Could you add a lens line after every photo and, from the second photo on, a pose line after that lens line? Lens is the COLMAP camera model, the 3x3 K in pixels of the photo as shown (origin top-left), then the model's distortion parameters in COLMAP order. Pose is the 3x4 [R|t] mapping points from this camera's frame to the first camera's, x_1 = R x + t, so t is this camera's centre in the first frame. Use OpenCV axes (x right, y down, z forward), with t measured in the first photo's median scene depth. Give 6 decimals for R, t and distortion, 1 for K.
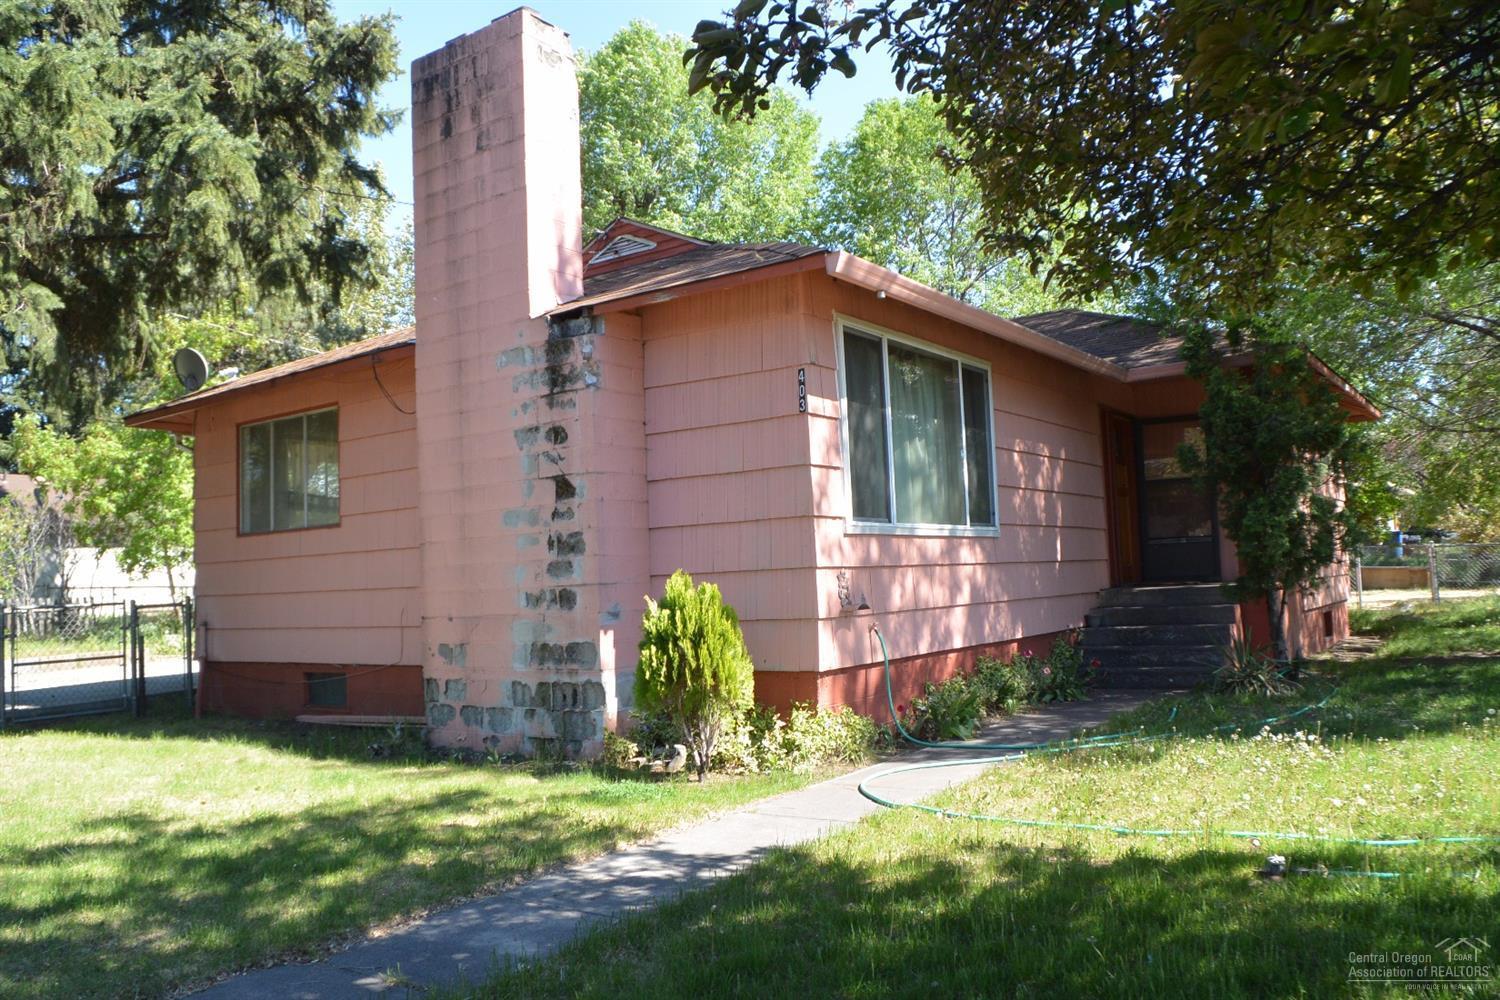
lens RADIAL K [[1155.7, 0, 750.0], [0, 1155.7, 500.0], [0, 0, 1]] dist [-0.076910, 0.006881]
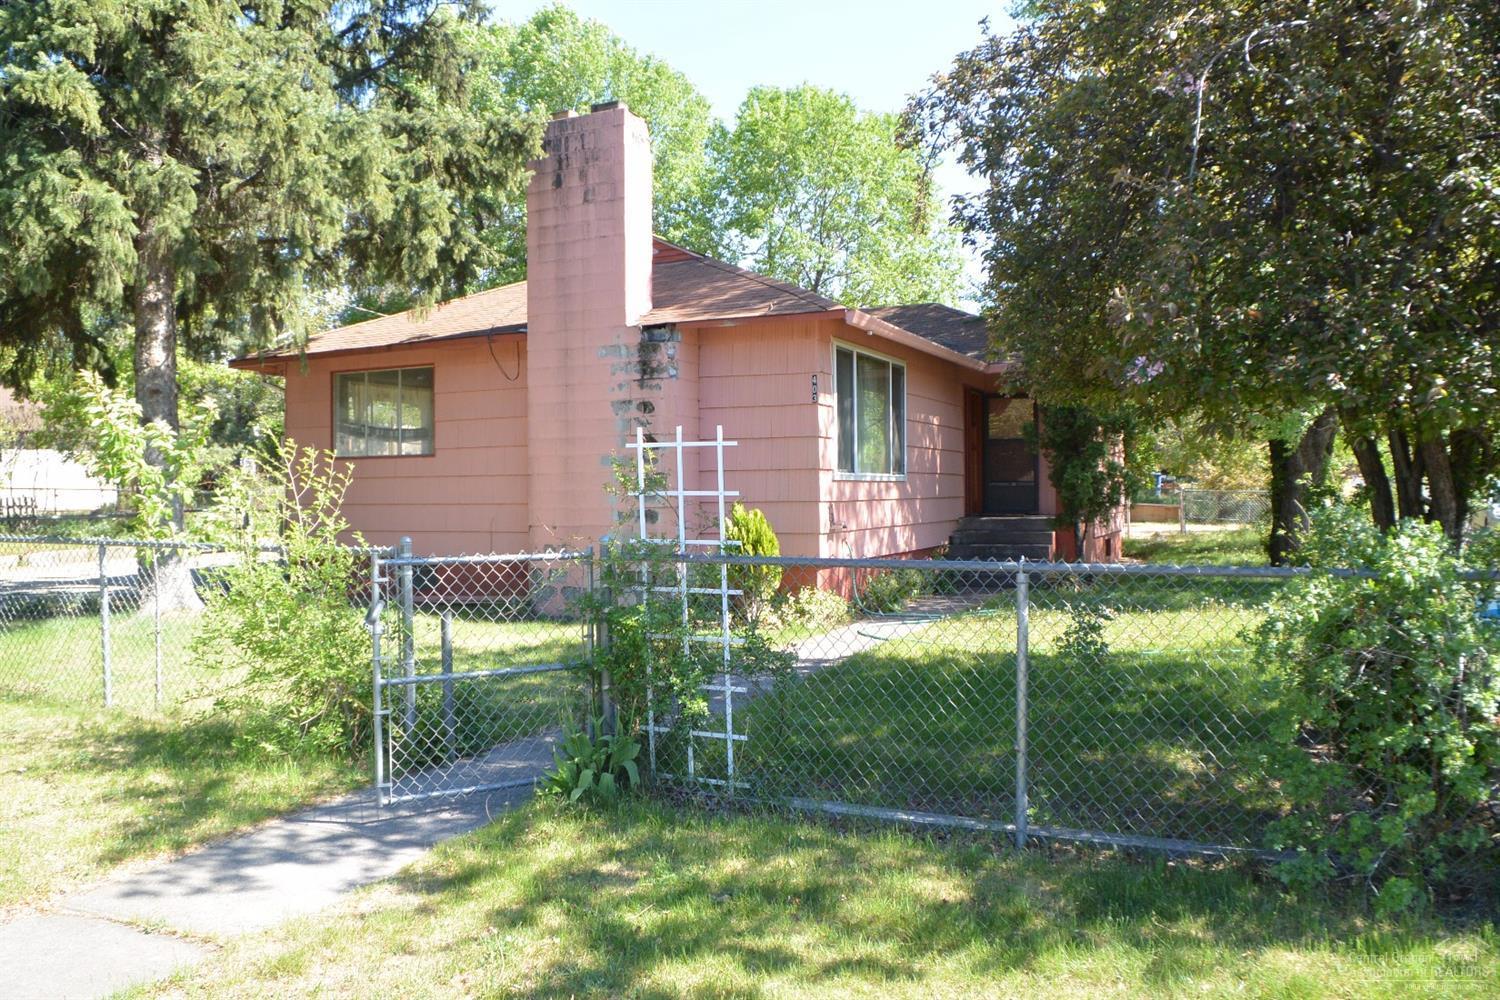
lens RADIAL K [[1155.7, 0, 750.0], [0, 1155.7, 500.0], [0, 0, 1]] dist [-0.076910, 0.006881]
pose [[0.982997, 0.030392, 0.181090, -0.296576], [-0.043630, 0.996622, 0.069572, -0.045491], [-0.178364, -0.076290, 0.981003, -0.496045]]
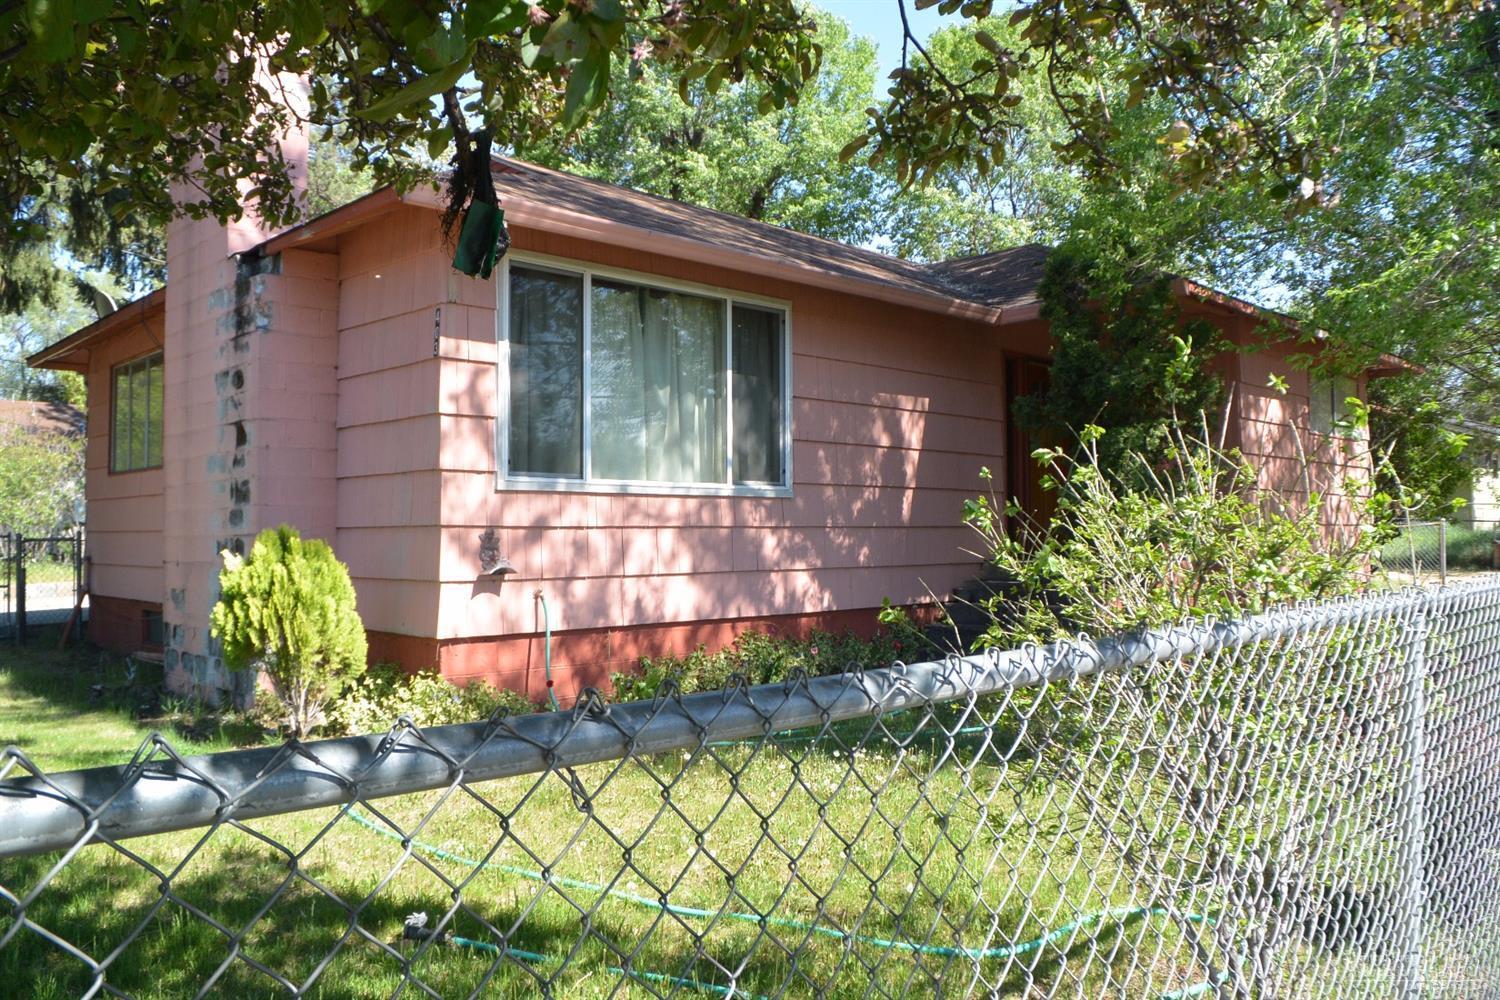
lens RADIAL K [[1160.6, 0, 722.7], [0, 1160.6, 466.9], [0, 0, 1]] dist [-0.036647, 0.002294]
pose [[0.980103, 0.020495, -0.197427, 0.414482], [-0.017509, 0.999705, 0.016859, -0.006399], [0.197715, -0.013067, 0.980173, 0.129575]]
